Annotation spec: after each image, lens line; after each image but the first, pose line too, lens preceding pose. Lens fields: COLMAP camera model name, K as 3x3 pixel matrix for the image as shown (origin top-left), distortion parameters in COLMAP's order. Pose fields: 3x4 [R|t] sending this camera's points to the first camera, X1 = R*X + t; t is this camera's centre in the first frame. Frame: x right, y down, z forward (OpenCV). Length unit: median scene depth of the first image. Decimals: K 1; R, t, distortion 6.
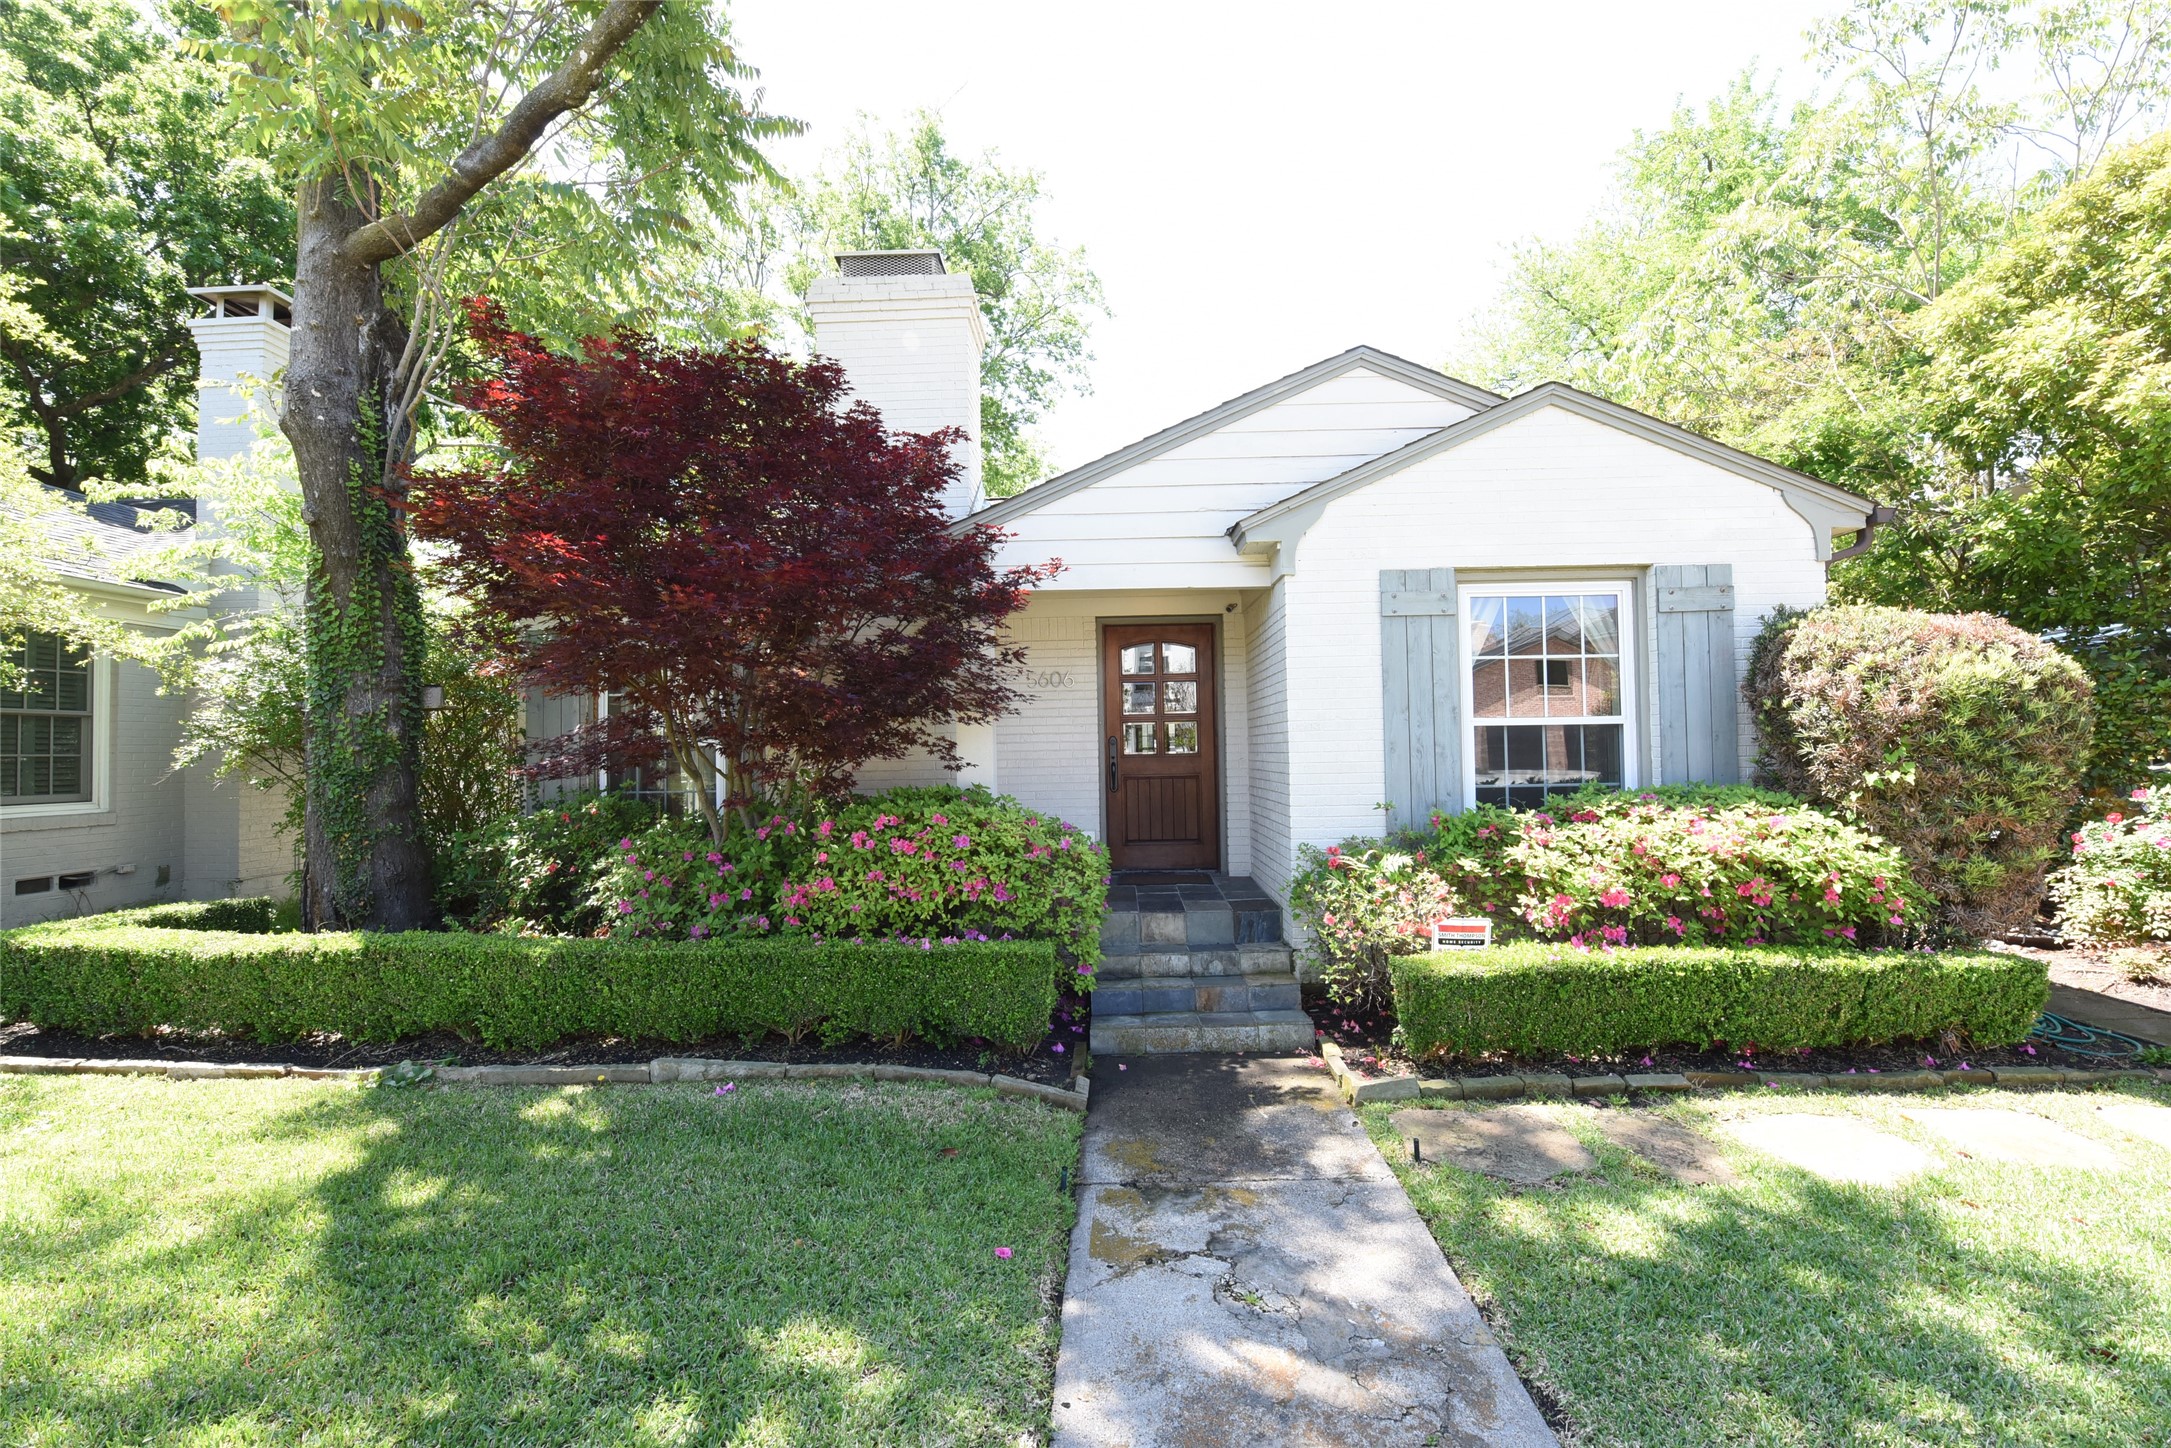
lens RADIAL K [[872.7, 0, 1090.8], [0, 872.7, 730.1], [0, 0, 1]] dist [-0.013859, -0.001628]
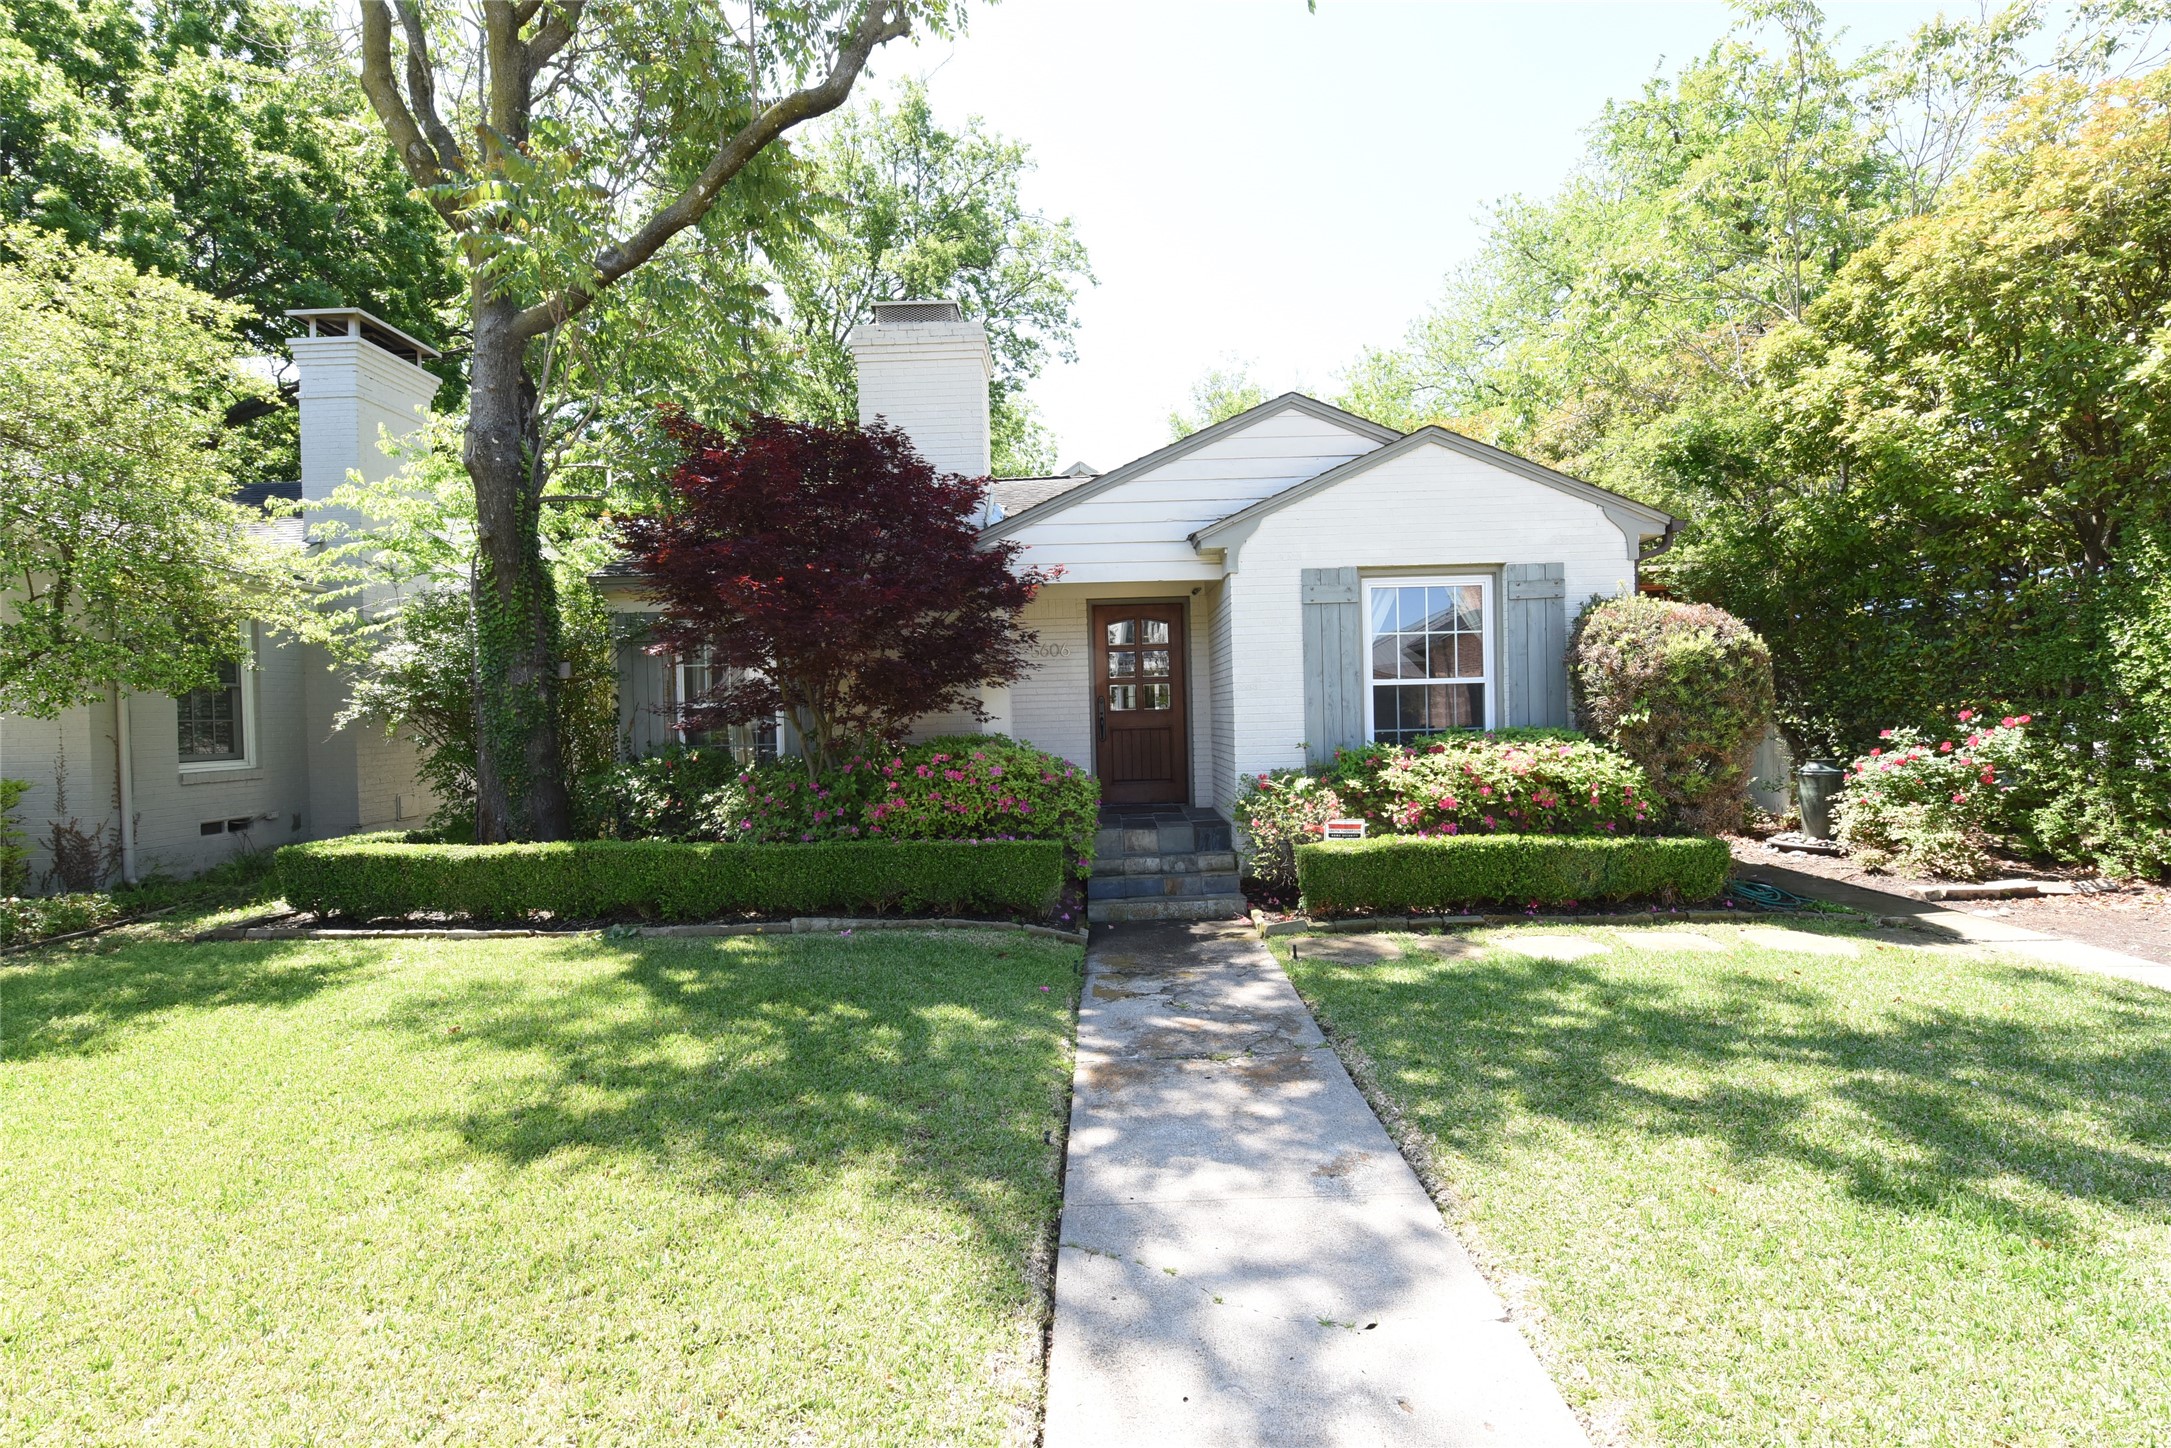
lens RADIAL K [[999.0, 0, 1080.0], [0, 999.0, 727.5], [0, 0, 1]] dist [-0.017361, -0.000646]
pose [[0.999940, -0.009399, 0.005680, -0.018668], [0.009189, 0.999309, 0.036008, 0.000400], [-0.006014, -0.035953, 0.999335, -0.555381]]
